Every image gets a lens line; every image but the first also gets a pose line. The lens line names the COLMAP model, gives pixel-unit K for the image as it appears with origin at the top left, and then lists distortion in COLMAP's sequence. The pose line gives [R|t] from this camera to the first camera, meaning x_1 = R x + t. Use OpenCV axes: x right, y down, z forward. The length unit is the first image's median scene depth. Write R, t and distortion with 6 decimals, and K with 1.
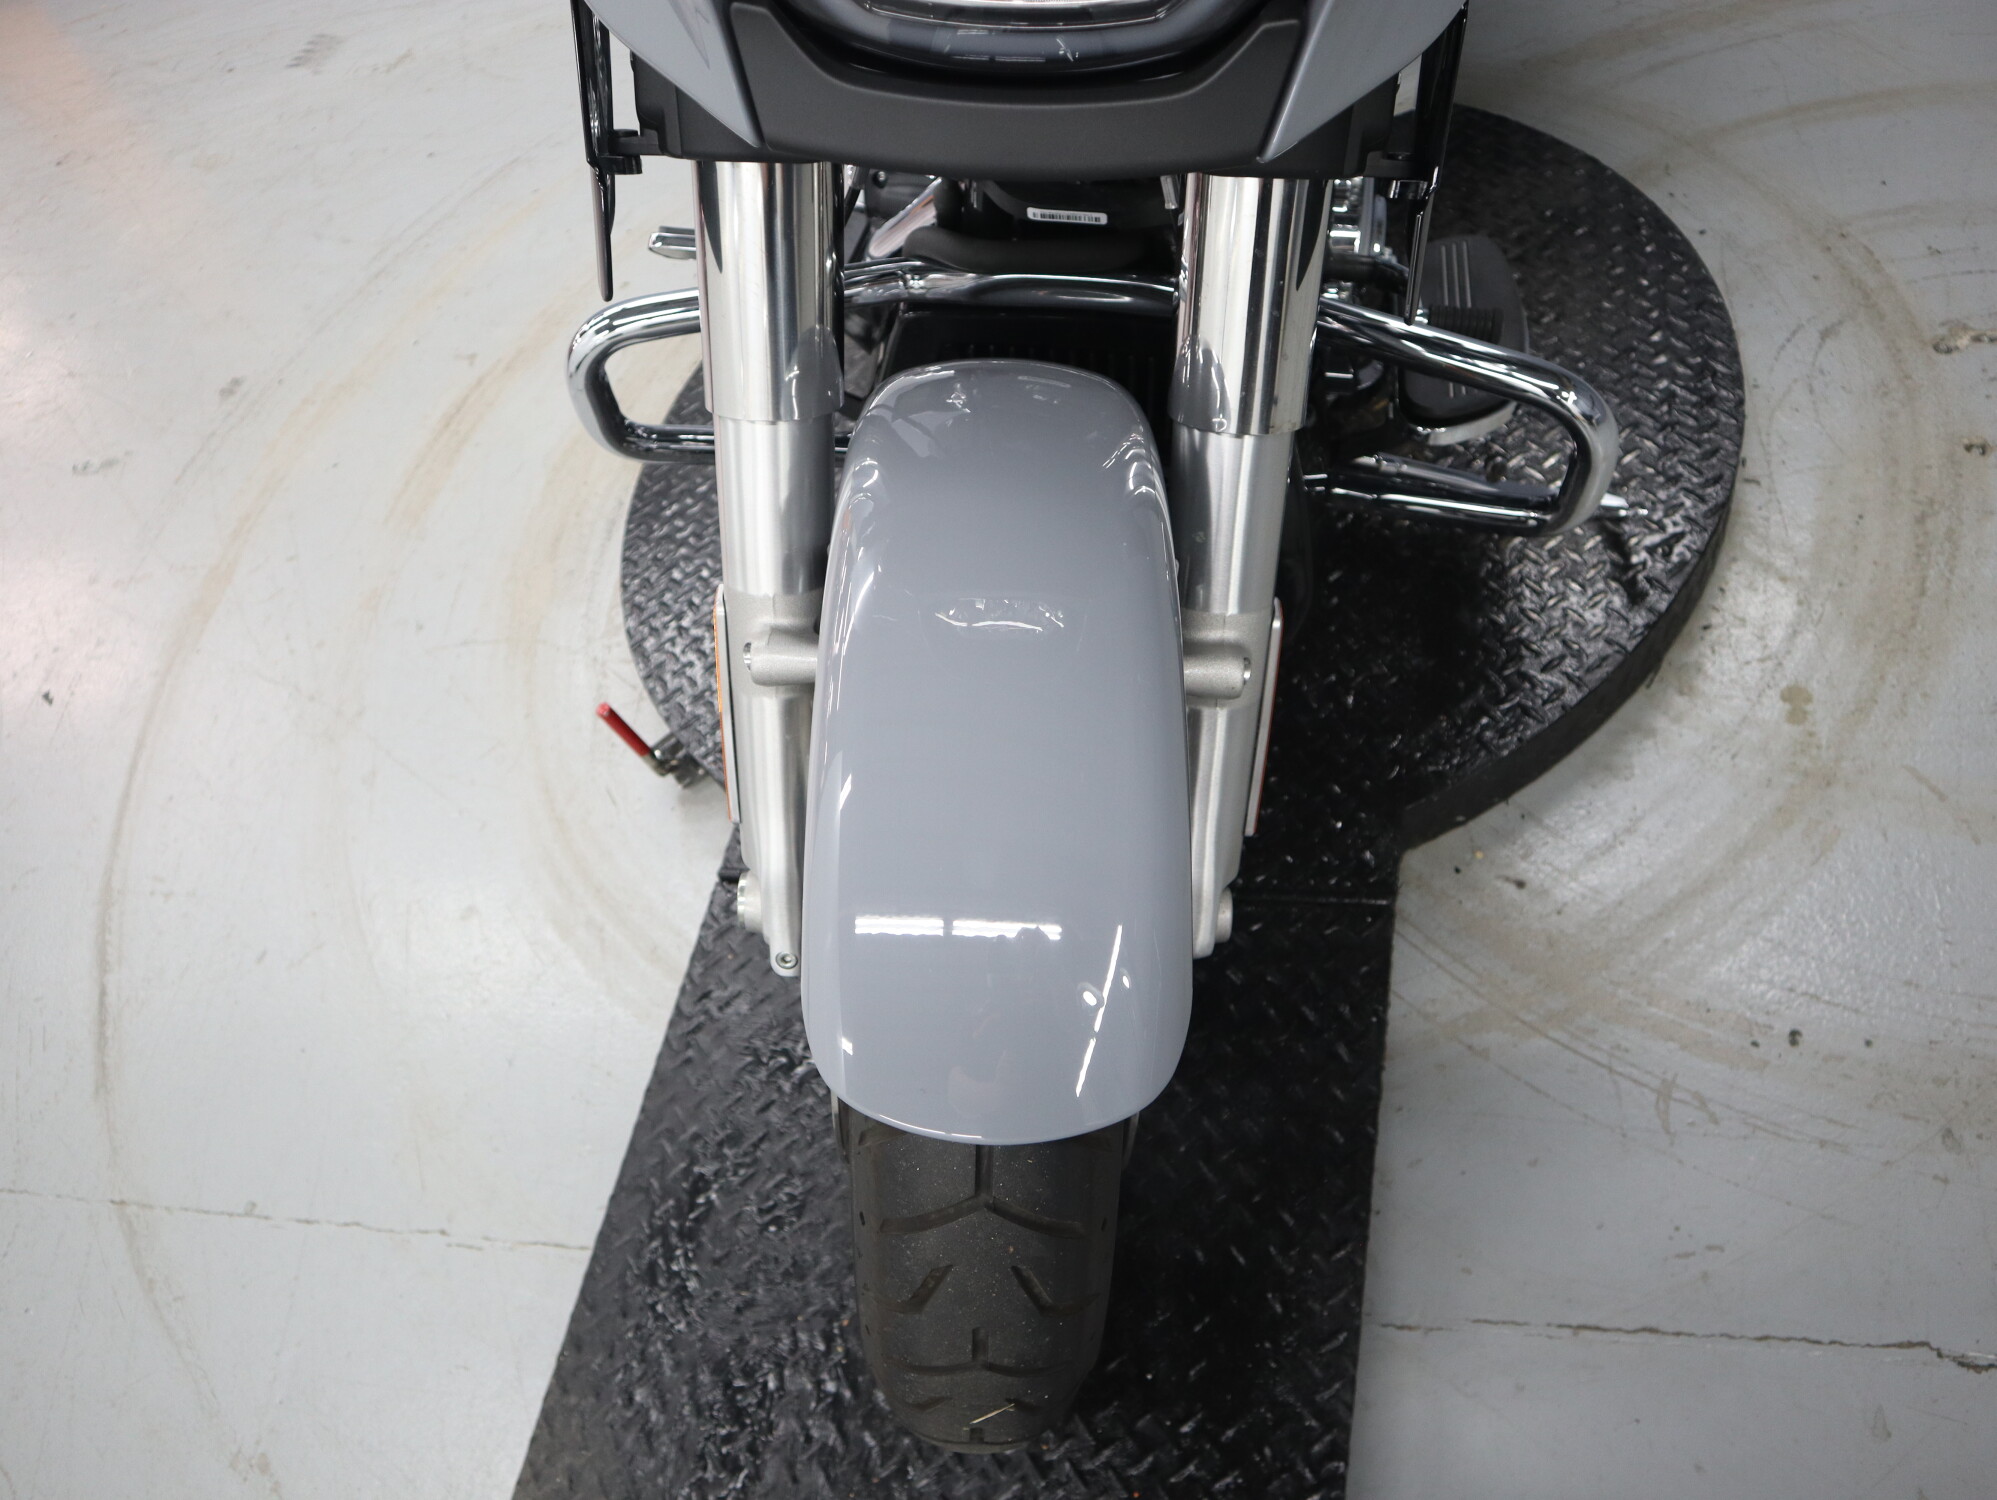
lens RADIAL K [[1551.8, 0, 986.1], [0, 1551.8, 757.2], [0, 0, 1]] dist [-0.119713, 0.075562]
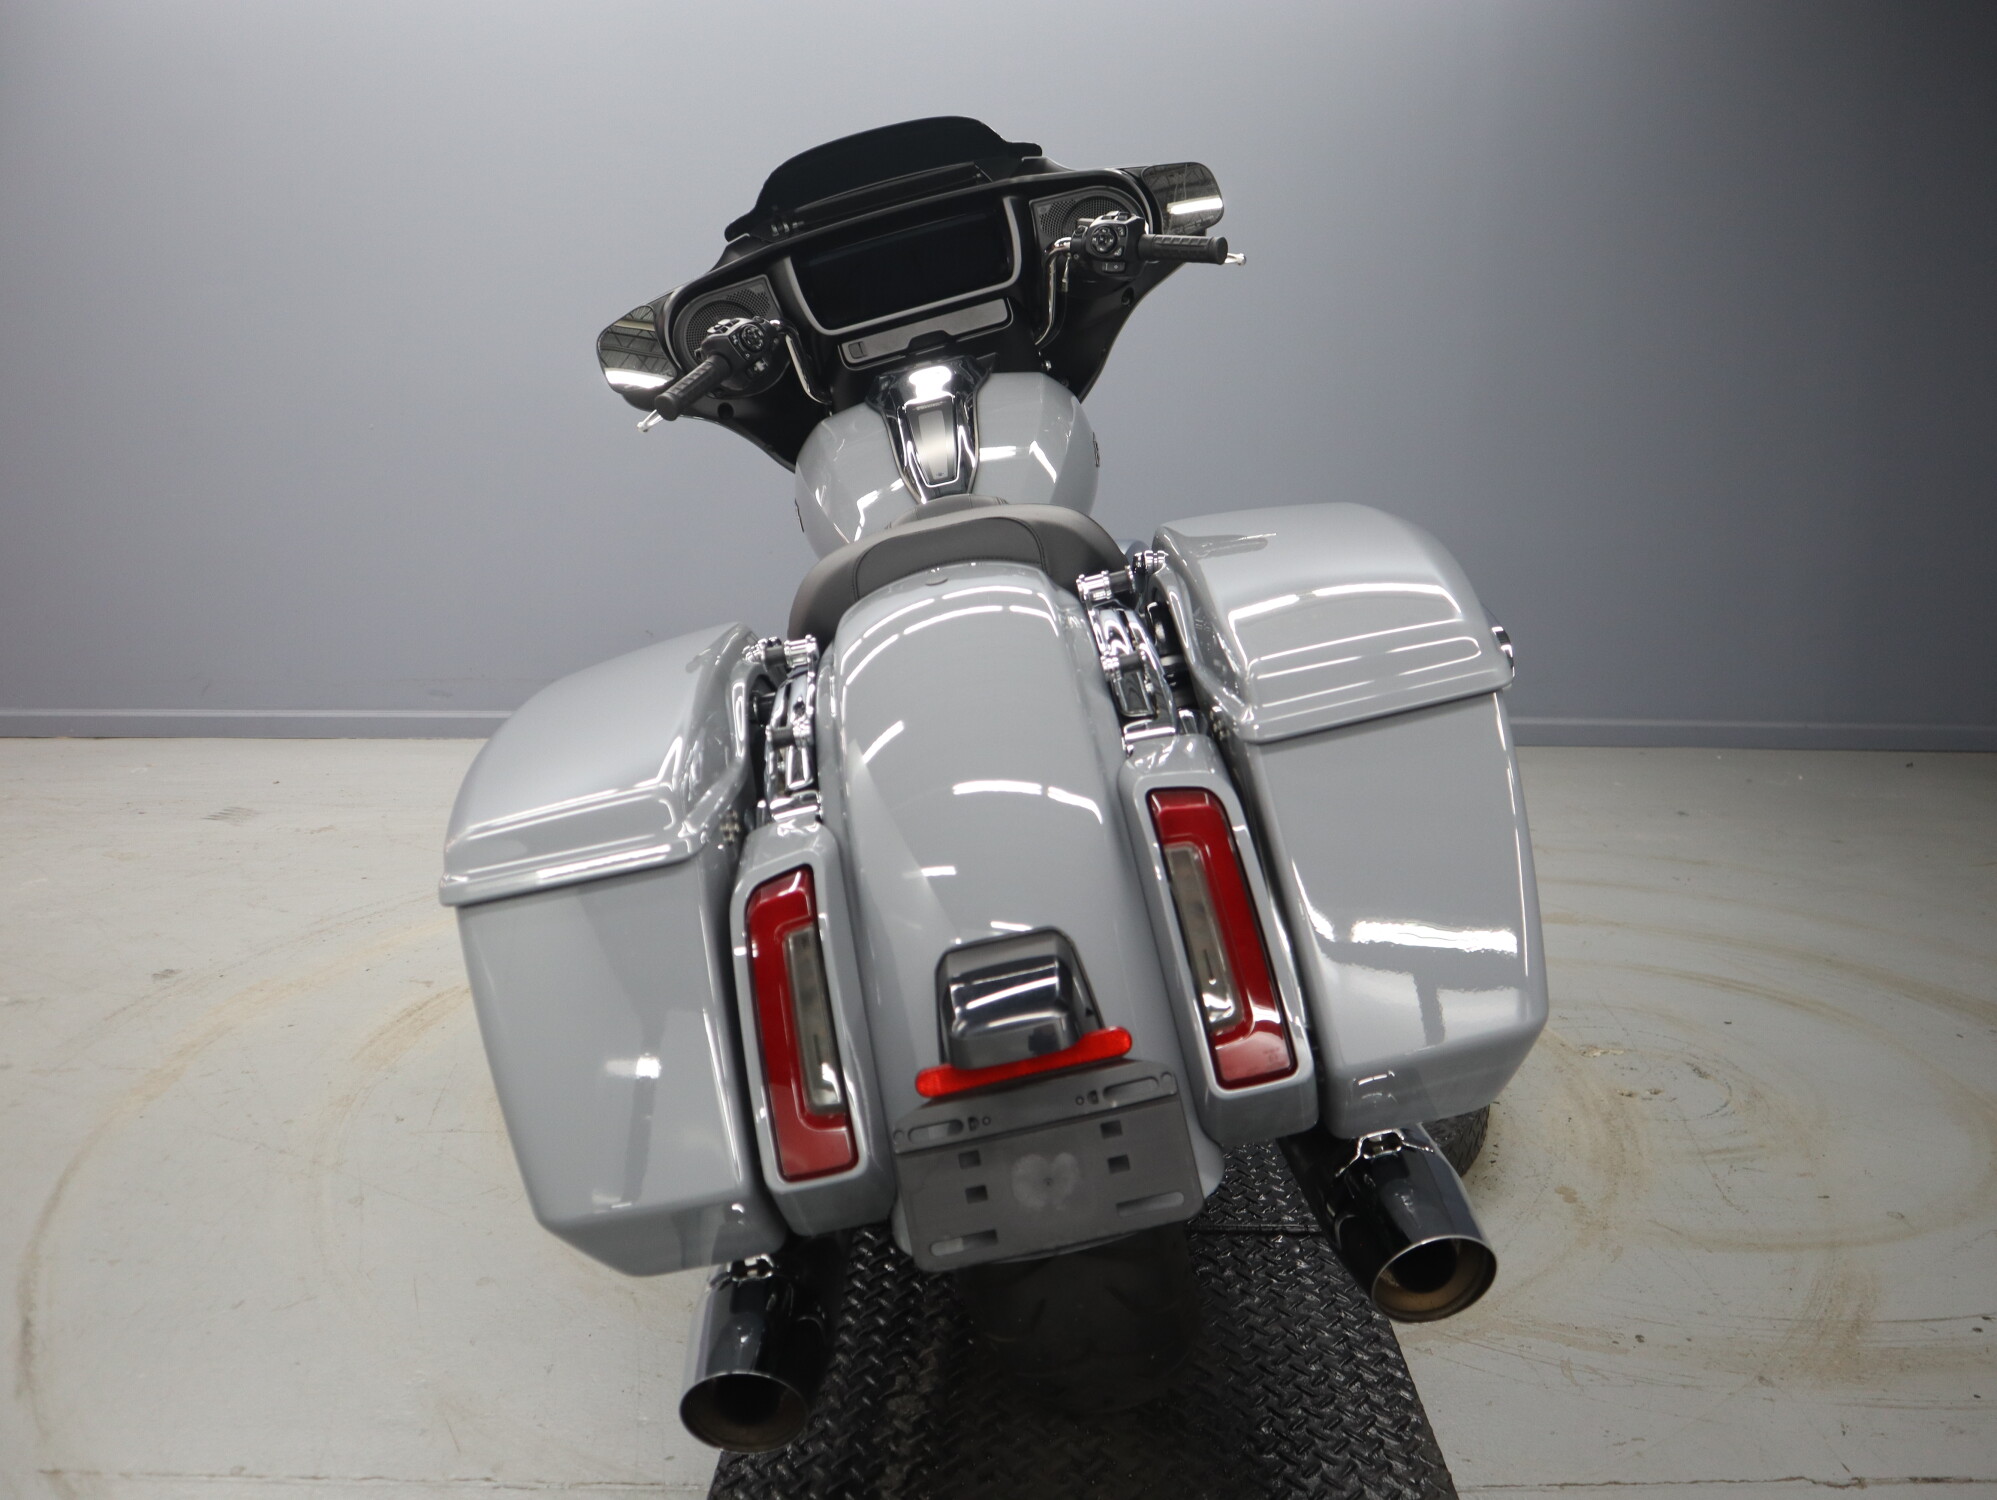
lens RADIAL K [[1551.8, 0, 986.5], [0, 1551.8, 753.5], [0, 0, 1]] dist [-0.119713, 0.075562]
pose [[0.945103, 0.242655, 0.218858, -0.327533], [-0.030722, 0.732772, -0.679780, 0.534931], [-0.325325, 0.635738, 0.700000, -0.076736]]
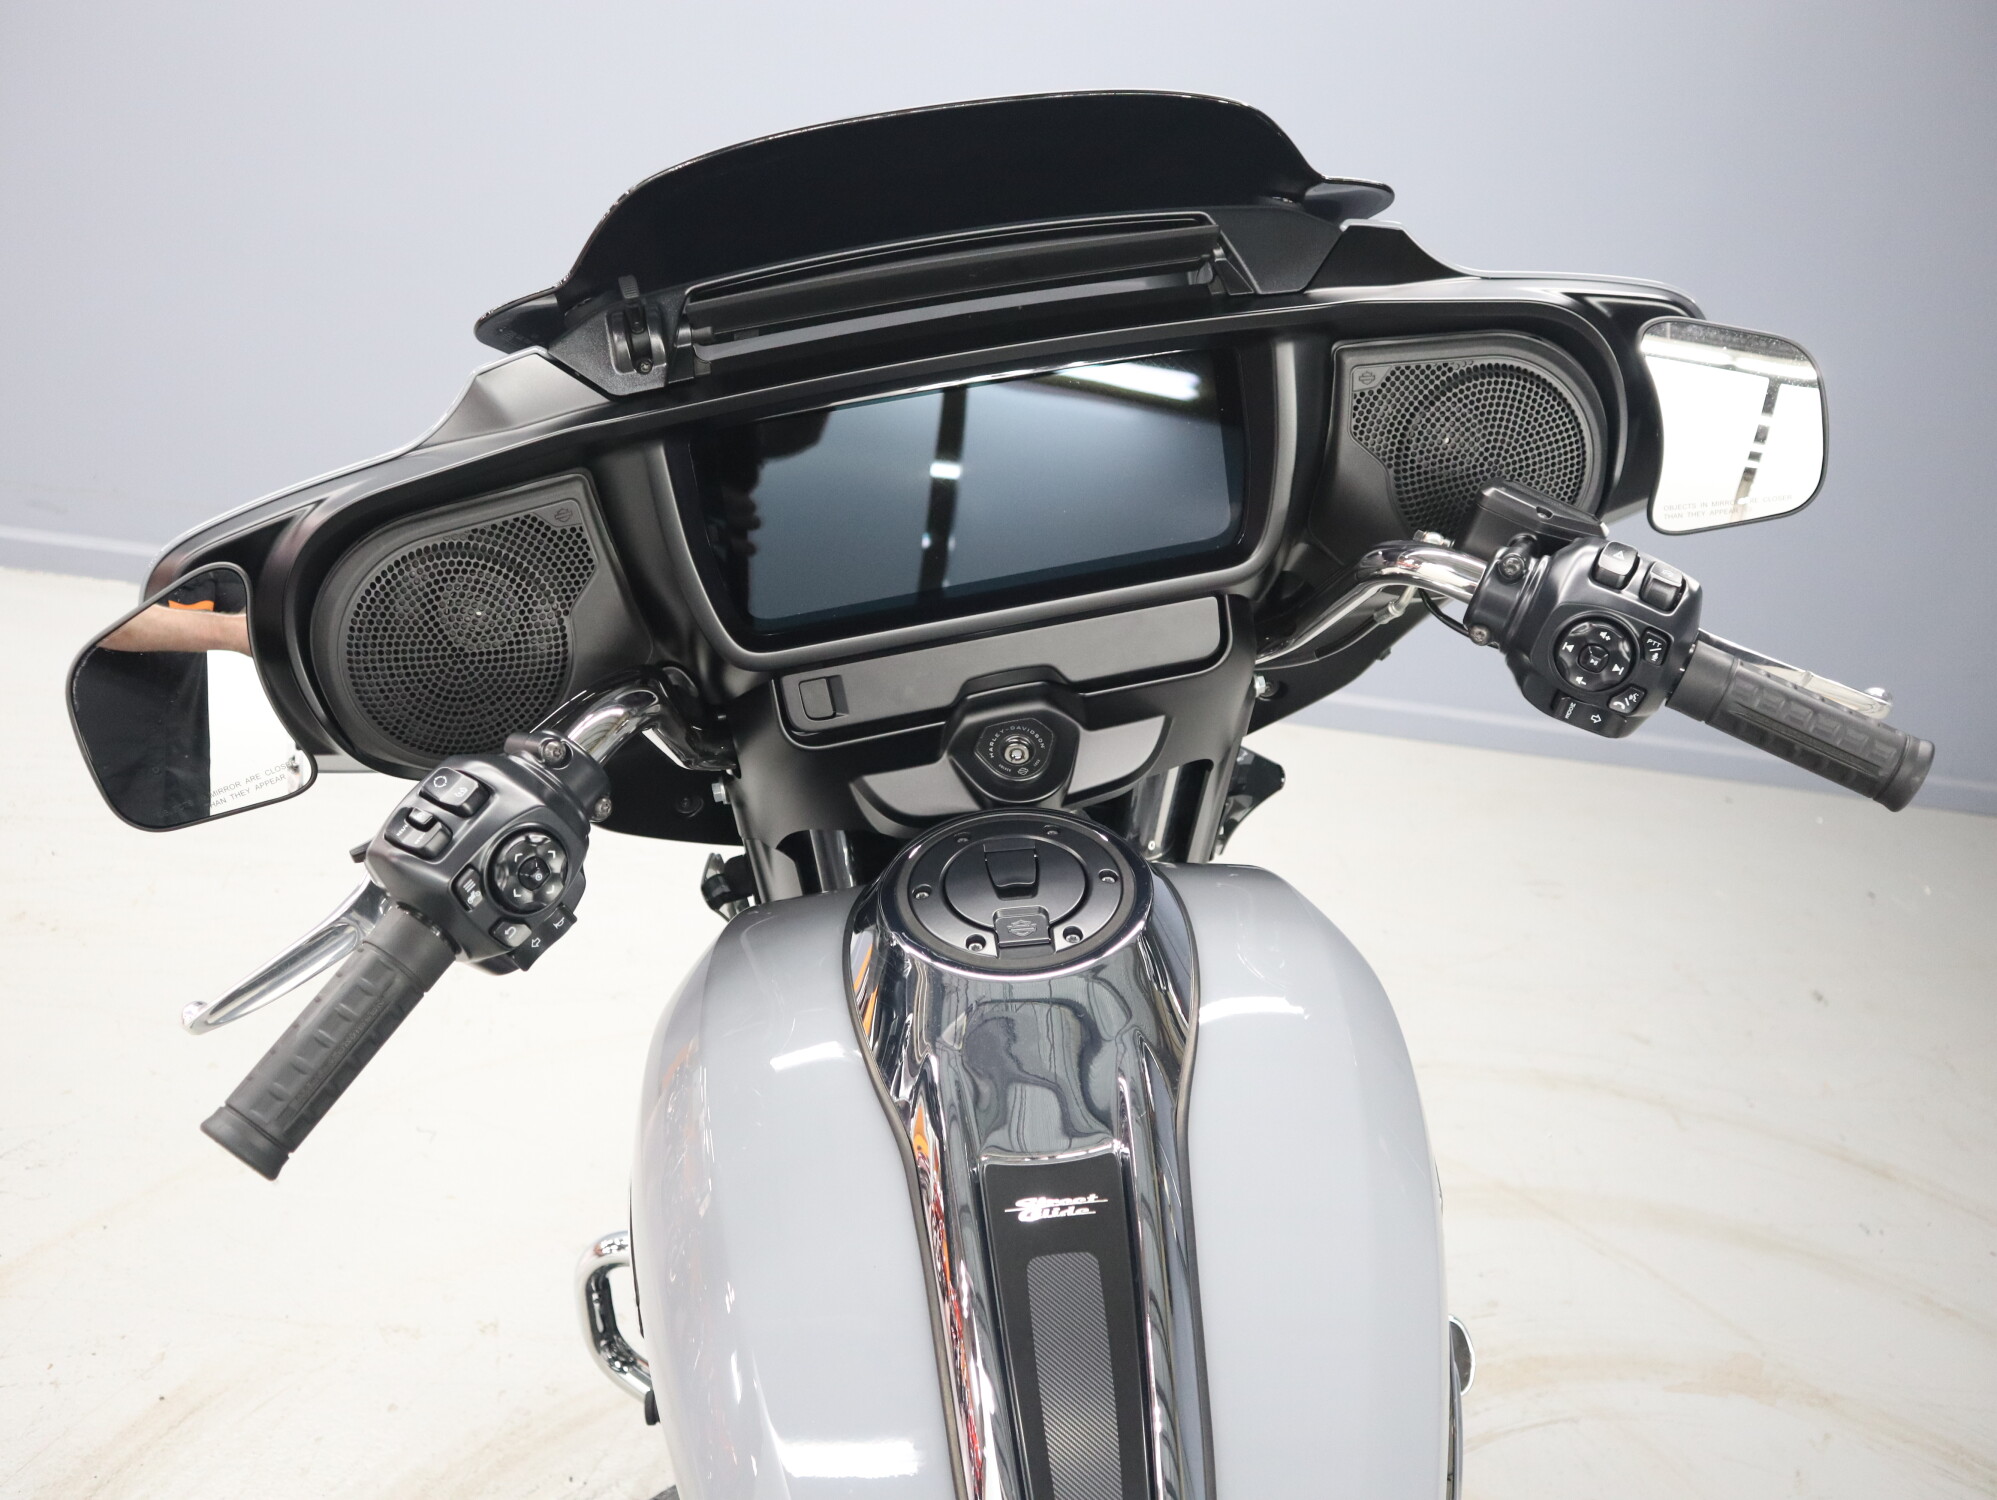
lens RADIAL K [[1551.8, 0, 980.1], [0, 1551.8, 749.4], [0, 0, 1]] dist [-0.119713, 0.075562]
pose [[0.868304, 0.260575, 0.422076, -0.397277], [-0.065729, 0.903844, -0.422784, -0.509852], [-0.491658, 0.339362, 0.801939, 0.285049]]
